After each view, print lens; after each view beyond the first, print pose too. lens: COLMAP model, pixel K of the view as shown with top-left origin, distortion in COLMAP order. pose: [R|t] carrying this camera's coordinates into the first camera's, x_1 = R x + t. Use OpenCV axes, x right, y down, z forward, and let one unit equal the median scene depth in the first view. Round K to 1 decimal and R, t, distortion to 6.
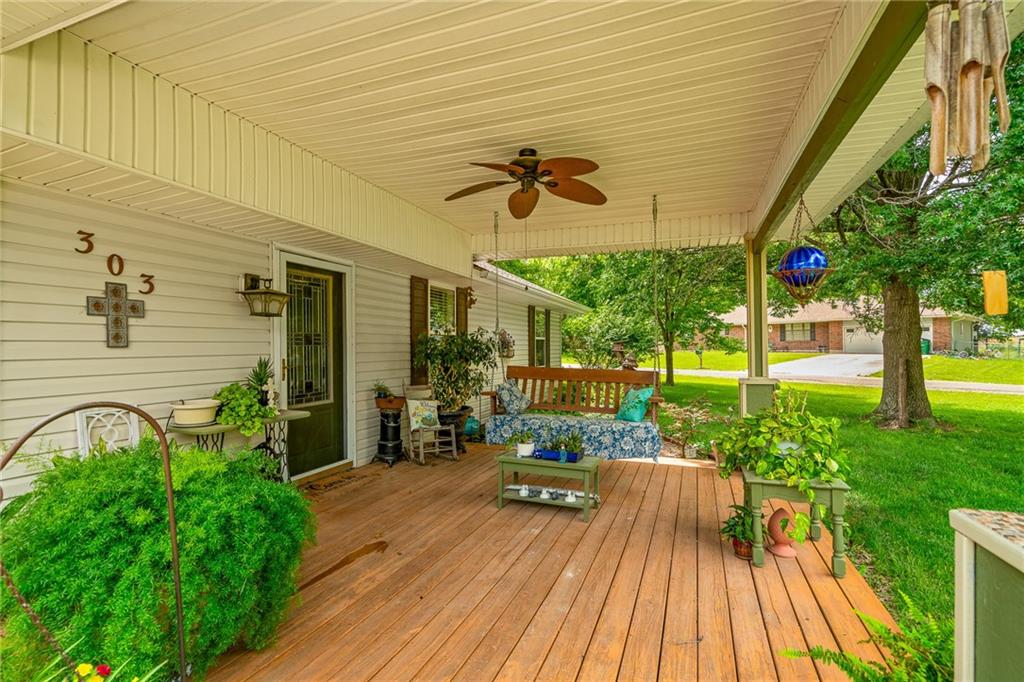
lens RADIAL K [[465.0, 0, 507.2], [0, 465.0, 343.1], [0, 0, 1]] dist [-0.004051, 0.002965]
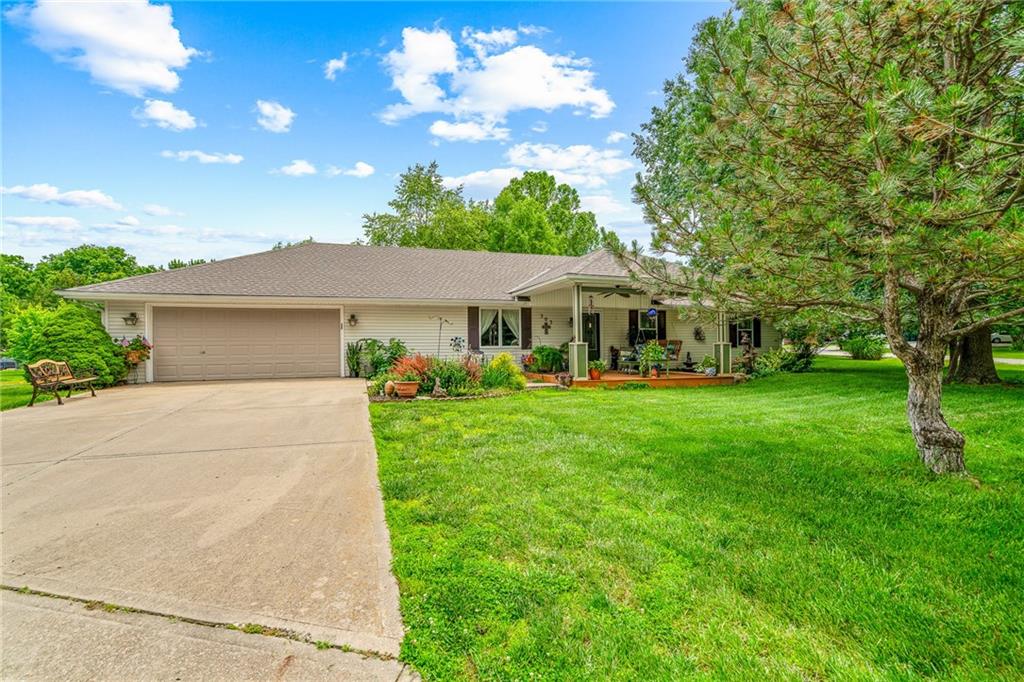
lens RADIAL K [[465.0, 0, 509.8], [0, 465.0, 338.4], [0, 0, 1]] dist [-0.004051, 0.002965]
pose [[0.631857, -0.010955, -0.775007, 2.401543], [0.009232, 0.999936, -0.006608, 0.069804], [0.775030, -0.002979, 0.631918, -2.148600]]
